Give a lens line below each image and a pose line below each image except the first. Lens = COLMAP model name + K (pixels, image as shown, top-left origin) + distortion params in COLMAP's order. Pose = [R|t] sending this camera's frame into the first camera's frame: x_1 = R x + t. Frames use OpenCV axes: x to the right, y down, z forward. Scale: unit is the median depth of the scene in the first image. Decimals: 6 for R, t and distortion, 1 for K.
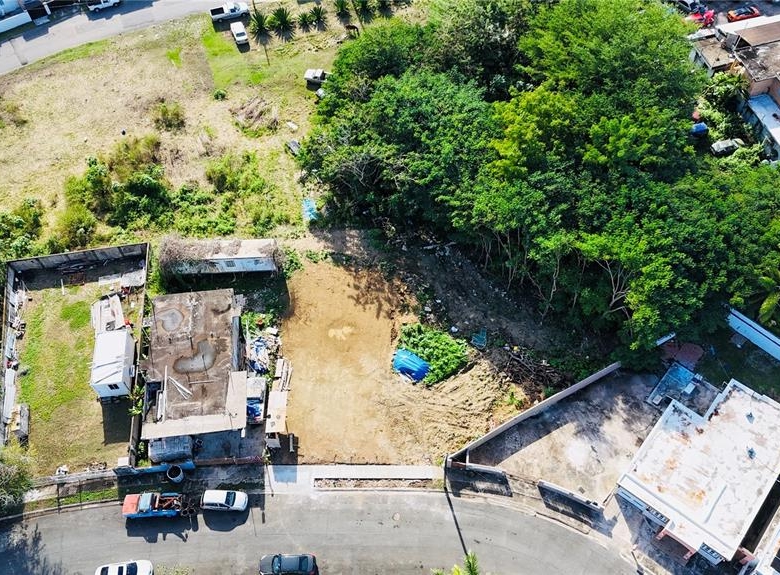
lens RADIAL K [[758.3, 0, 393.4], [0, 758.3, 281.3], [0, 0, 1]] dist [0.148595, -0.255370]
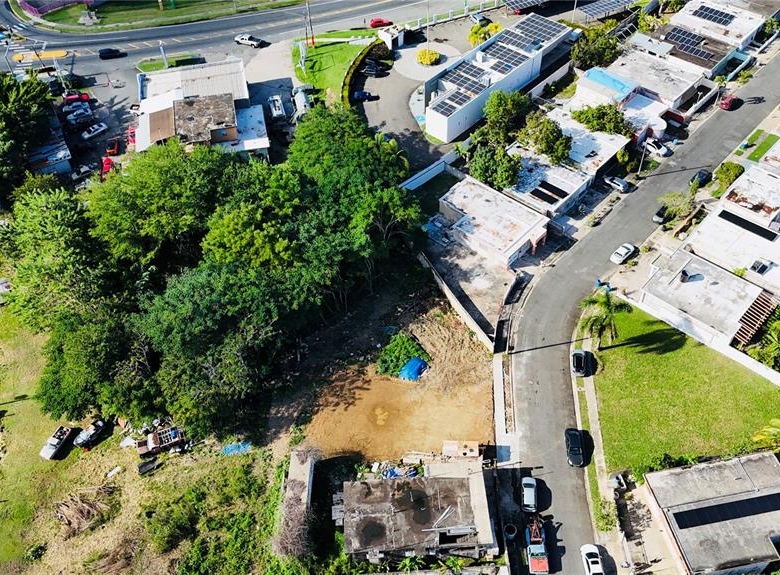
lens RADIAL K [[758.3, 0, 393.4], [0, 758.3, 281.3], [0, 0, 1]] dist [0.148595, -0.255370]
pose [[0.054523, -0.727516, 0.683921, -0.727474], [0.849810, 0.393432, 0.350763, -0.415089], [-0.524262, 0.562078, 0.639702, 0.107769]]
